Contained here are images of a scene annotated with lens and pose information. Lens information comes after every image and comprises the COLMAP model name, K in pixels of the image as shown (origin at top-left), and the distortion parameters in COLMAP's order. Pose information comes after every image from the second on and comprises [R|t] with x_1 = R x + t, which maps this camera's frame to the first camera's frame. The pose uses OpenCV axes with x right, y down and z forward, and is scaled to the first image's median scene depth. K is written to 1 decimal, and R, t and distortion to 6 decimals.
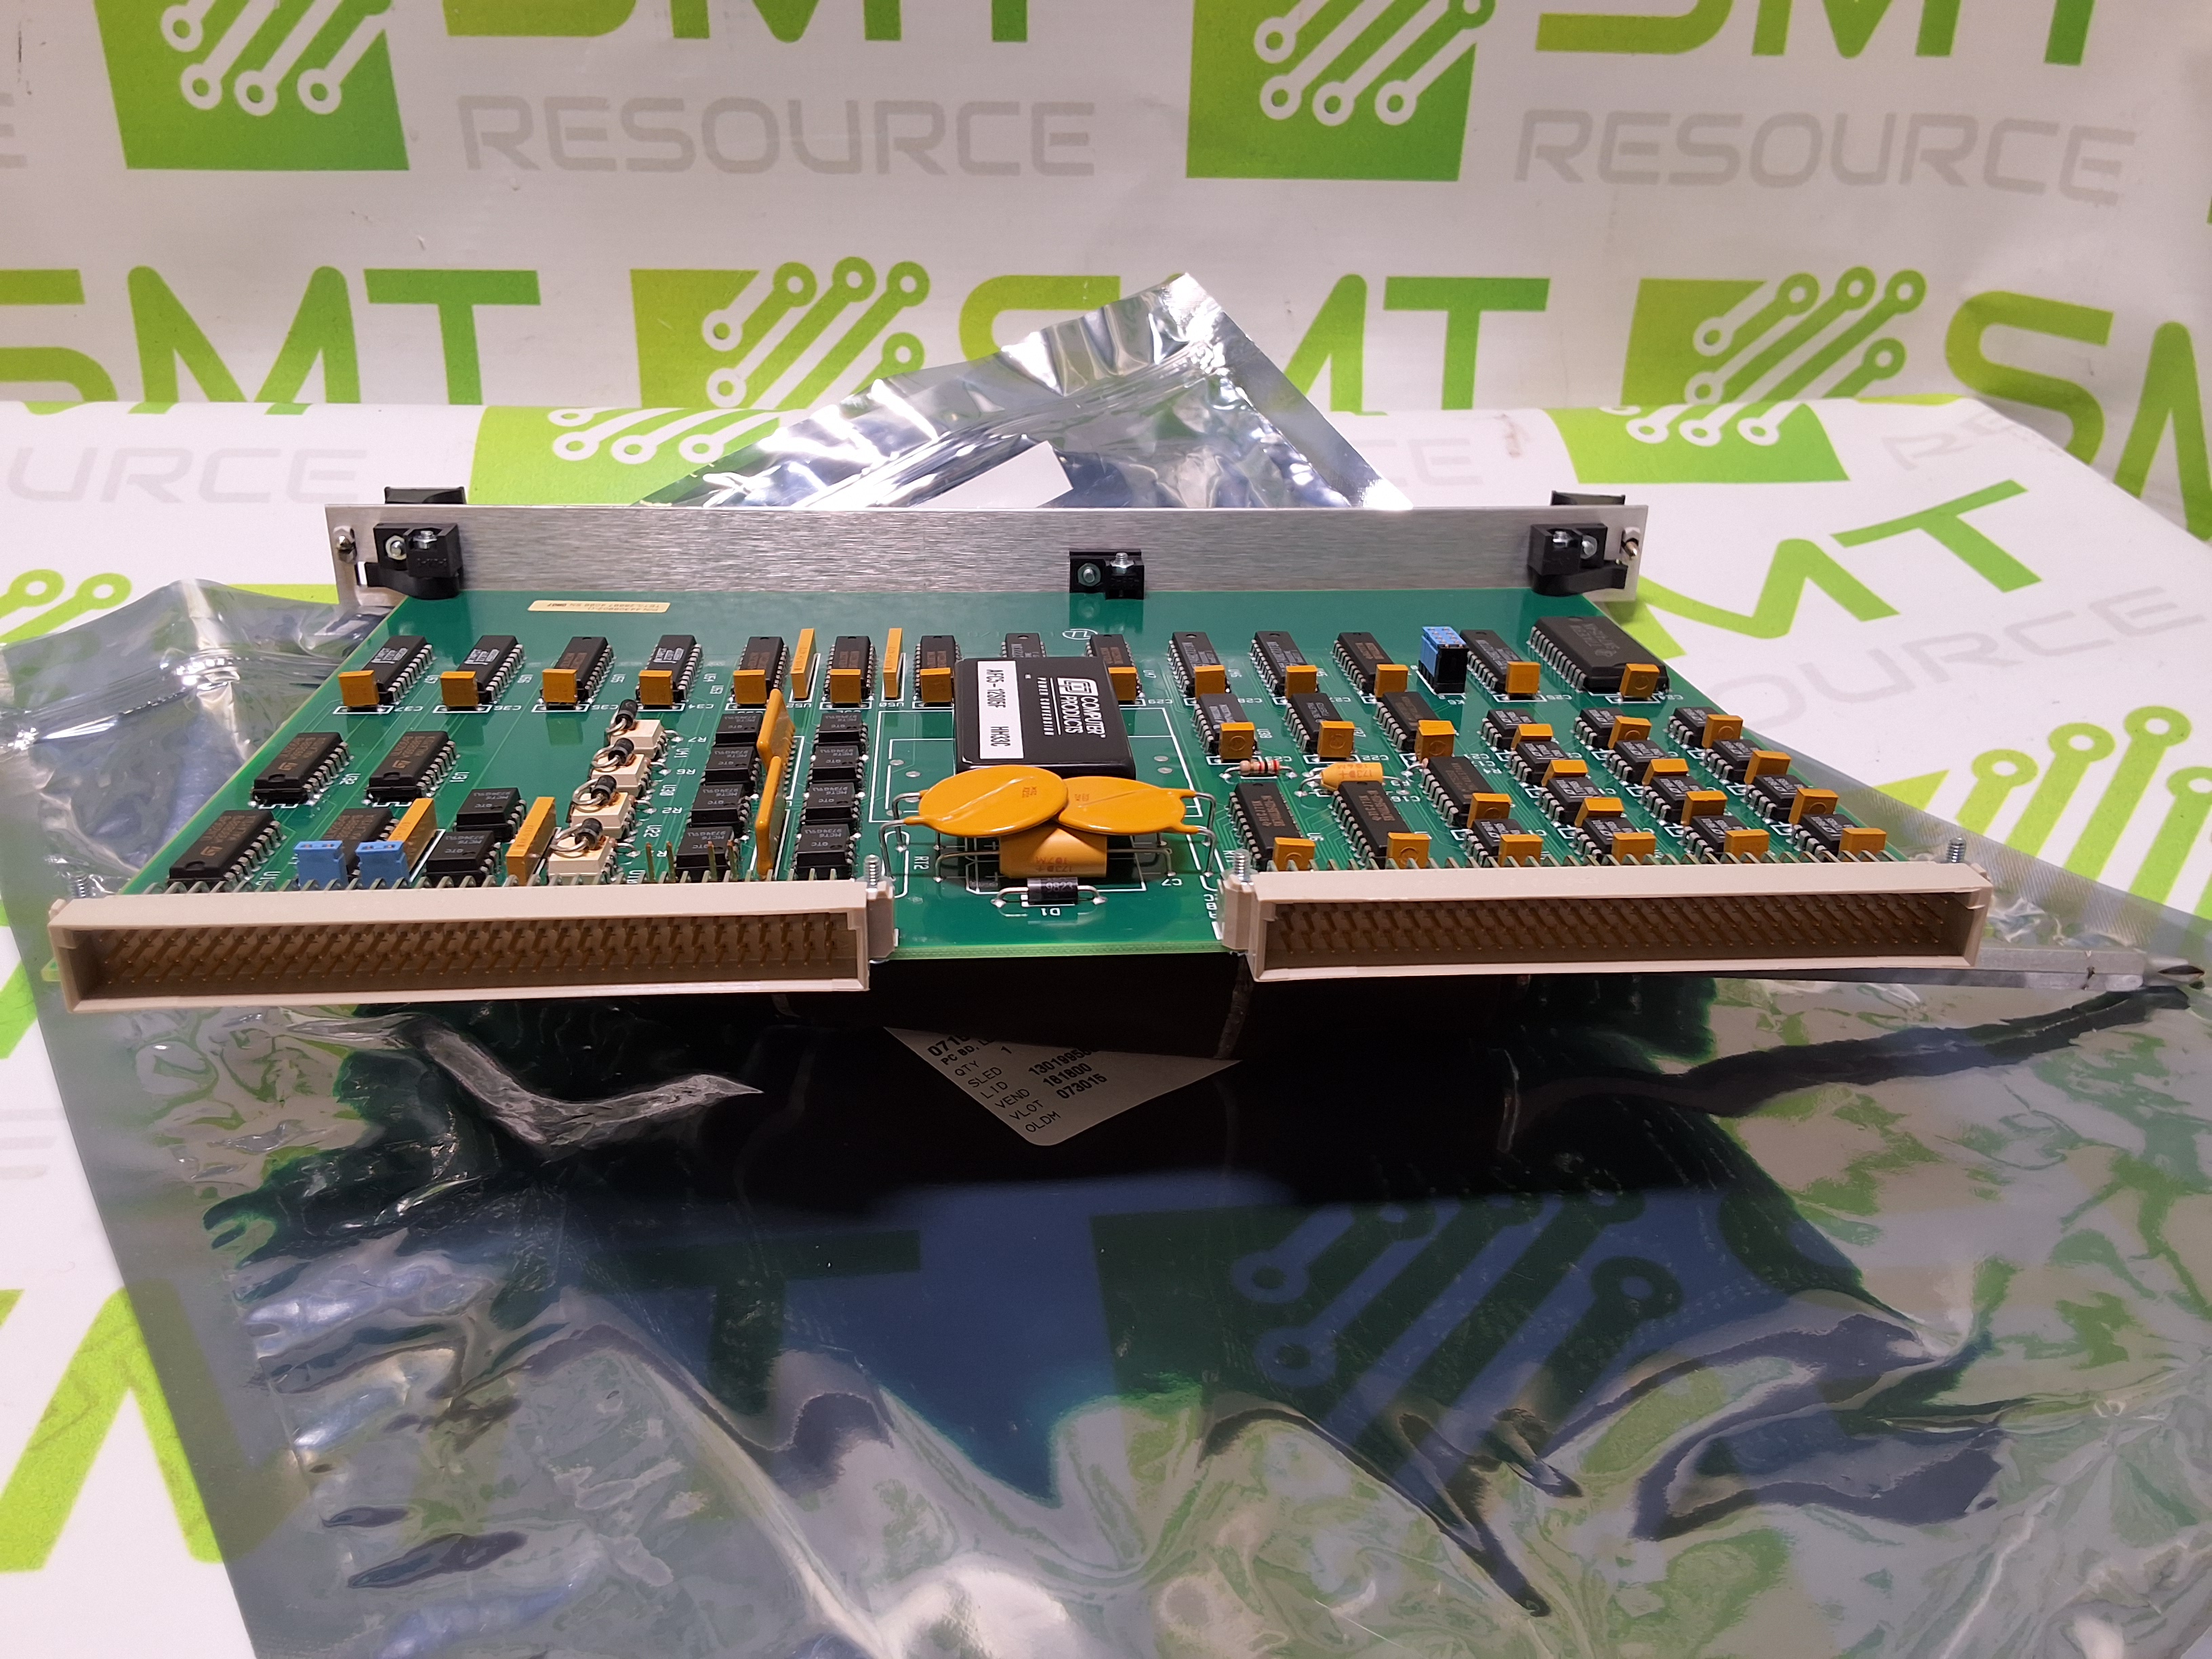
lens RADIAL K [[1738.7, 0, 1106.0], [0, 1738.7, 829.5], [0, 0, 1]] dist [0.085834, -0.189927]
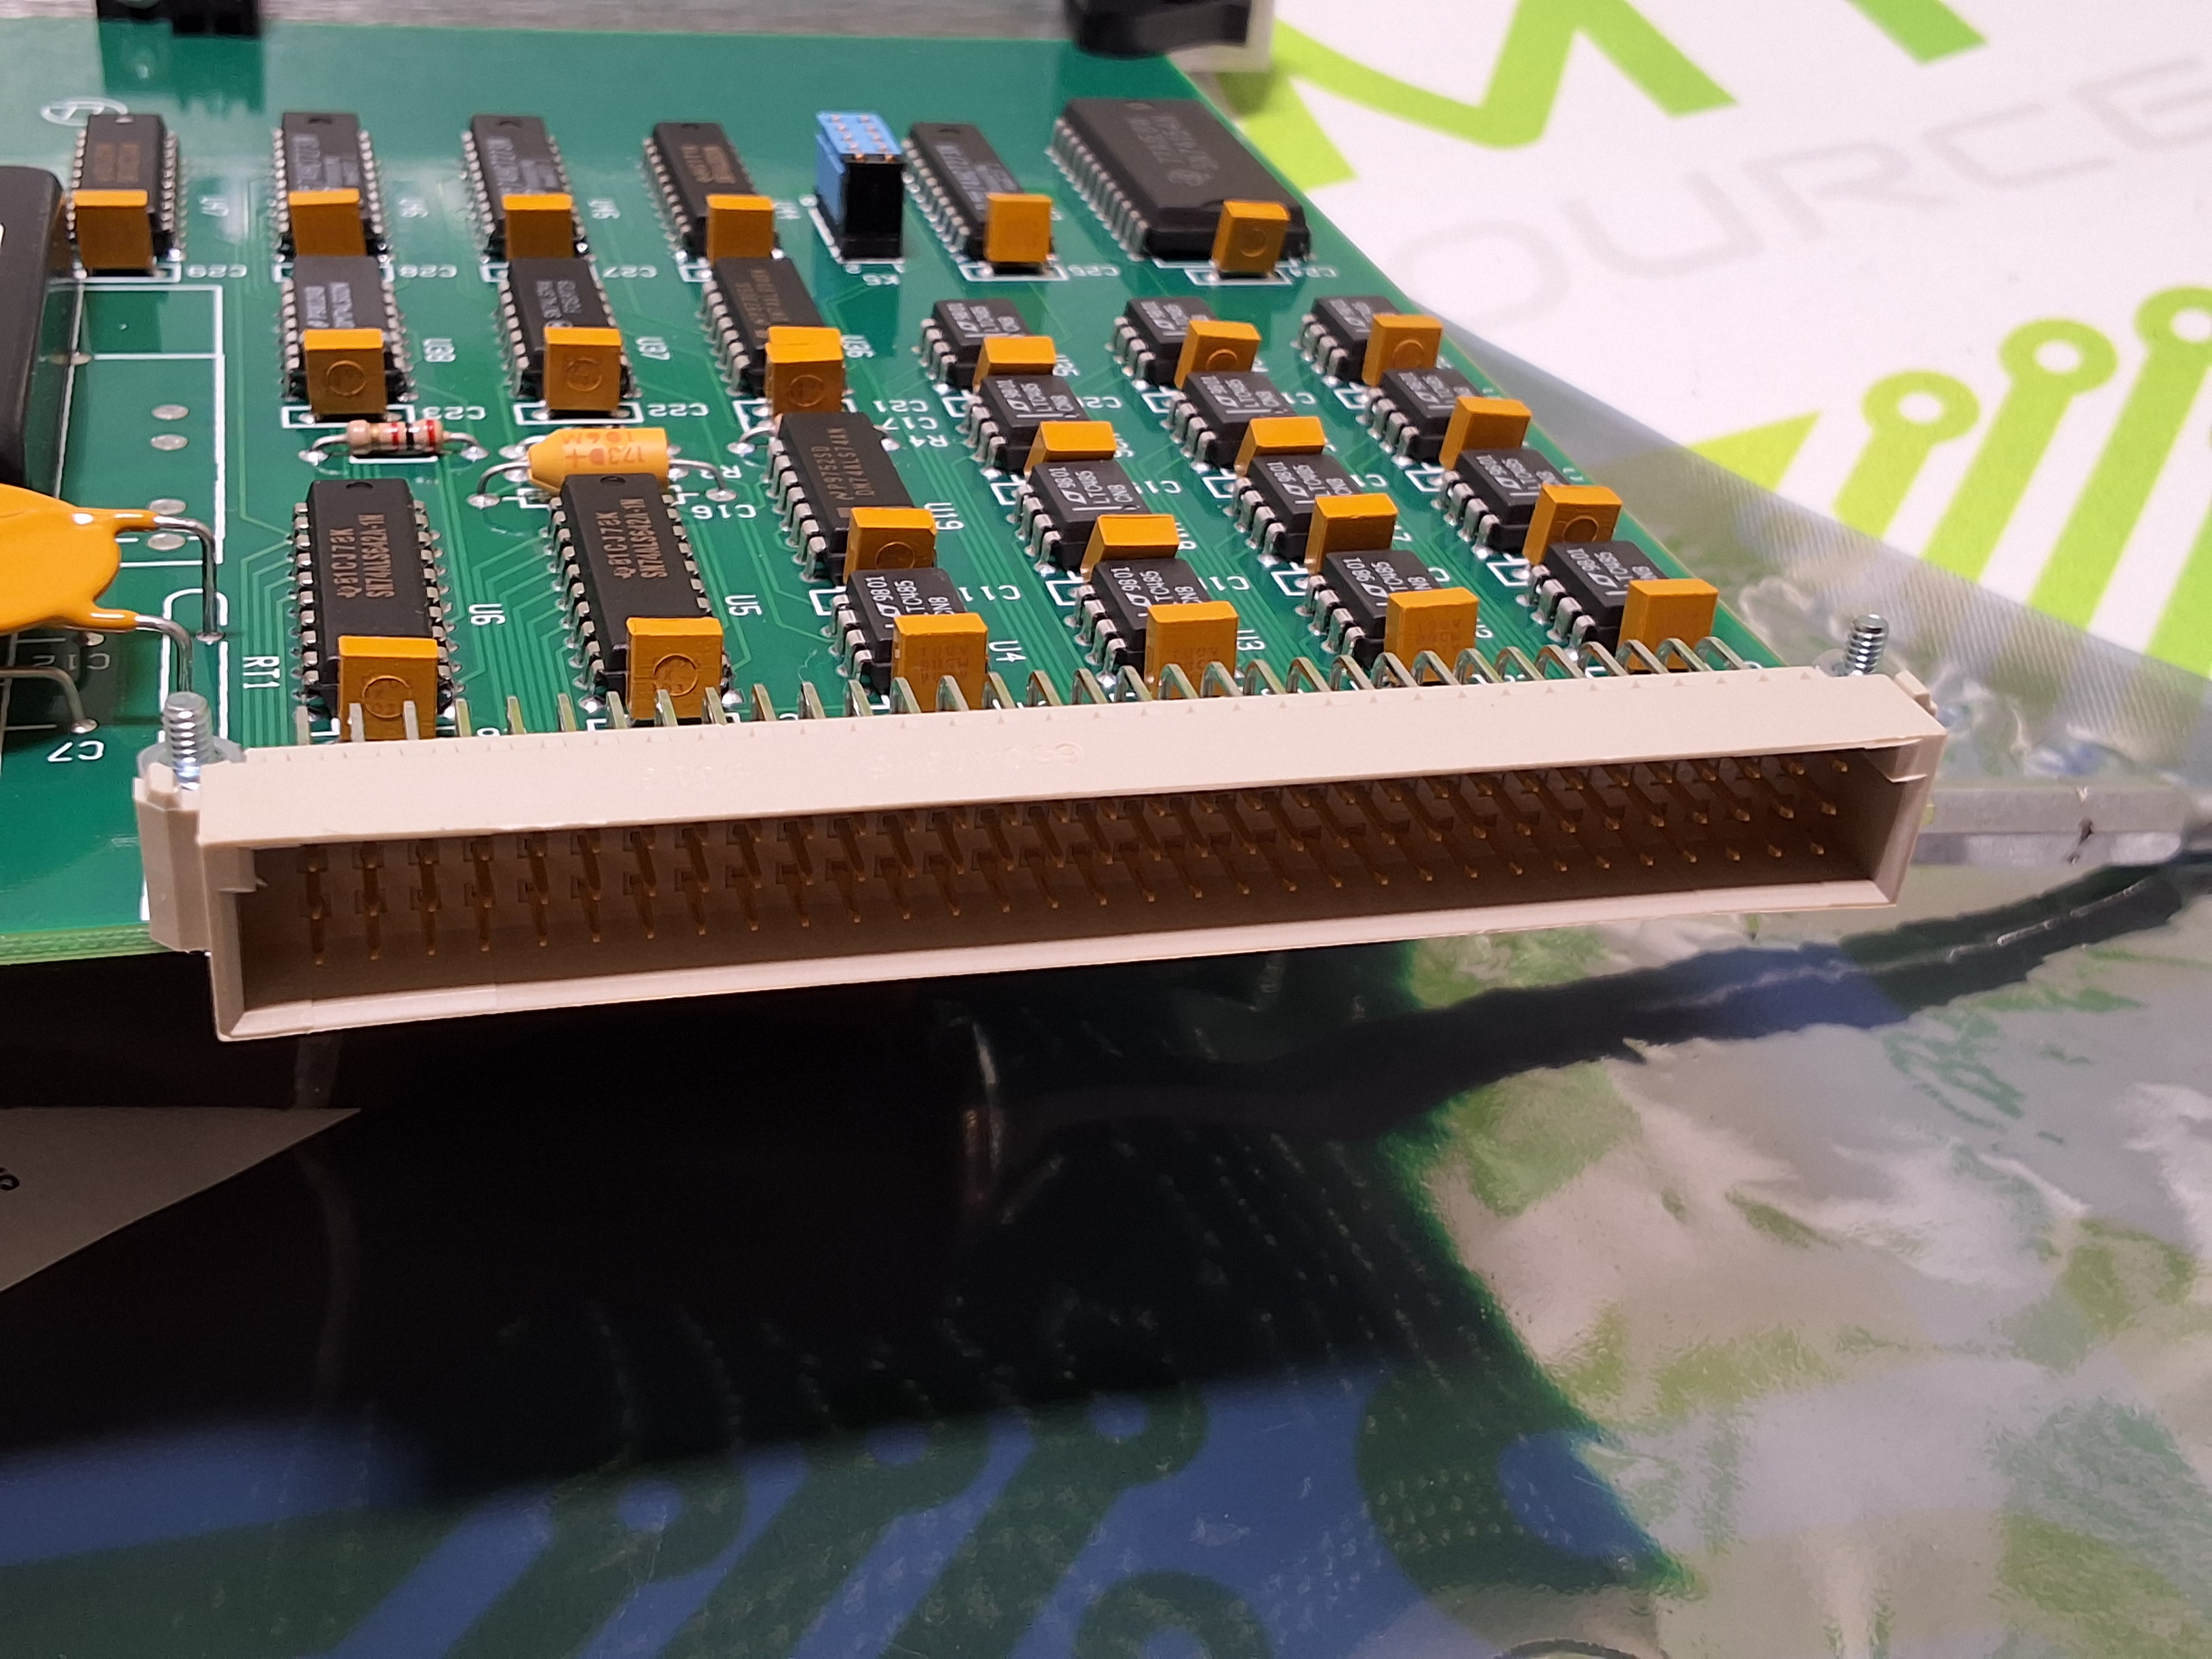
lens RADIAL K [[2629.4, 0, 1106.0], [0, 2629.4, 829.5], [0, 0, 1]] dist [0.136944, -0.301956]
pose [[0.978911, -0.037164, 0.200880, 0.119784], [0.006844, 0.988728, 0.149569, -0.035048], [-0.204174, -0.145040, 0.968130, 0.289699]]
